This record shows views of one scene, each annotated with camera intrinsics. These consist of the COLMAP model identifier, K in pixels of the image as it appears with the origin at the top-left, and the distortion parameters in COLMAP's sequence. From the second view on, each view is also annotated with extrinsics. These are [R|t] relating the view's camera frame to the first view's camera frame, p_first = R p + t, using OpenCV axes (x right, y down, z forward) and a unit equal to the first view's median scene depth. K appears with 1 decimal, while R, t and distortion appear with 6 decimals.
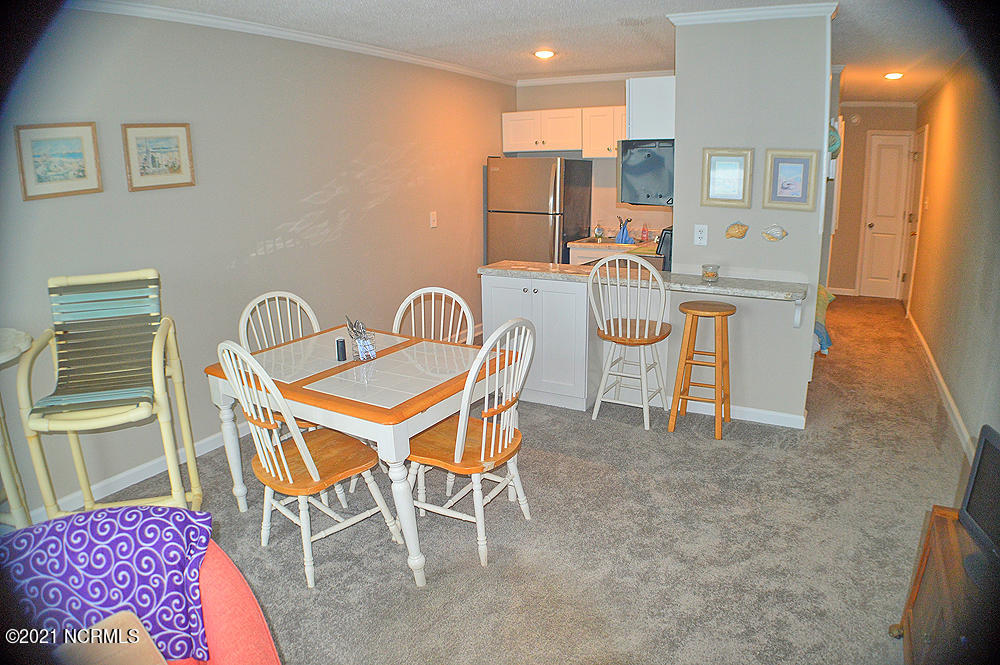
lens RADIAL K [[635.7, 0, 500.0], [0, 635.7, 332.5], [0, 0, 1]] dist [-0.139892, 0.002706]
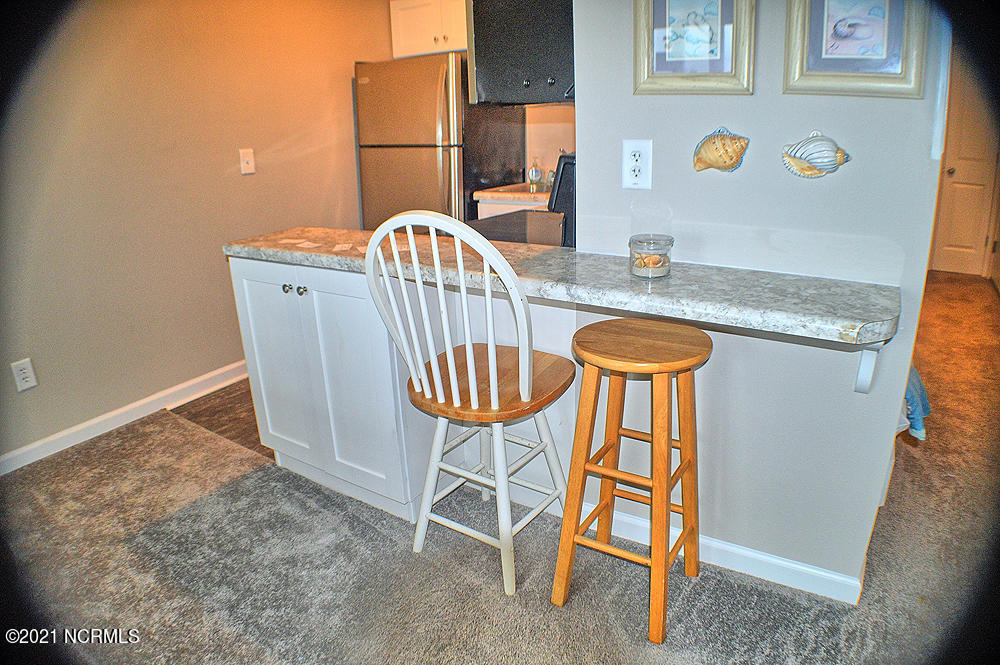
lens RADIAL K [[628.7, 0, 466.7], [0, 628.7, 334.1], [0, 0, 1]] dist [-0.134091, 0.000772]
pose [[0.995172, 0.007894, -0.097833, 0.245875], [-0.000490, 0.997147, 0.075481, -0.071964], [0.098149, -0.075069, 0.992336, 0.559171]]
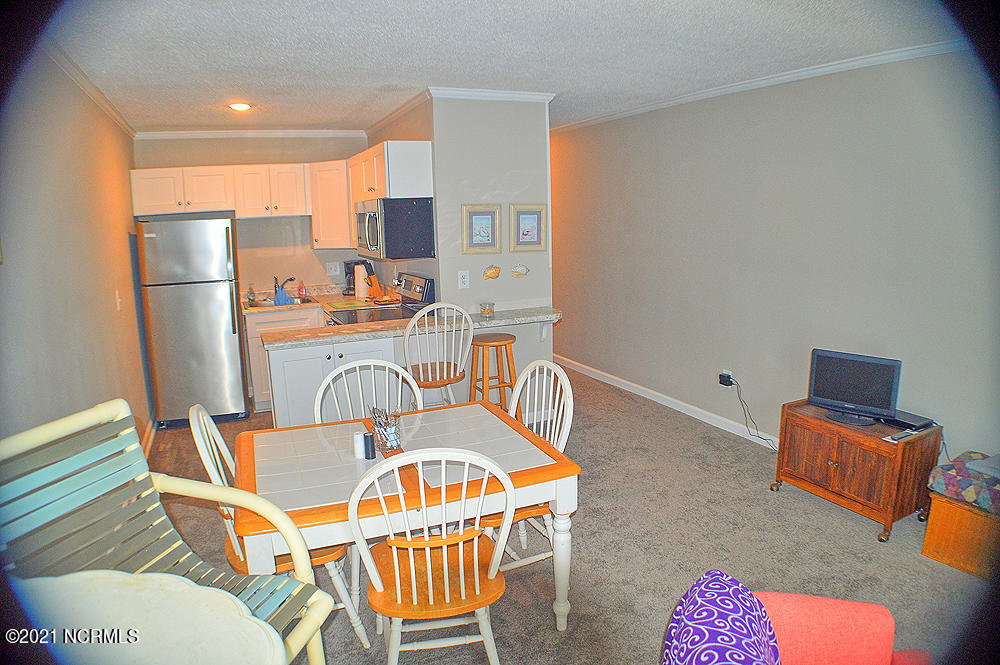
lens RADIAL K [[635.7, 0, 500.0], [0, 635.7, 332.5], [0, 0, 1]] dist [-0.139892, 0.002706]
pose [[0.588689, -0.154787, 0.793402, -0.582492], [0.219788, 0.975169, 0.027171, -0.076972], [-0.777907, 0.158385, 0.608092, 0.246678]]
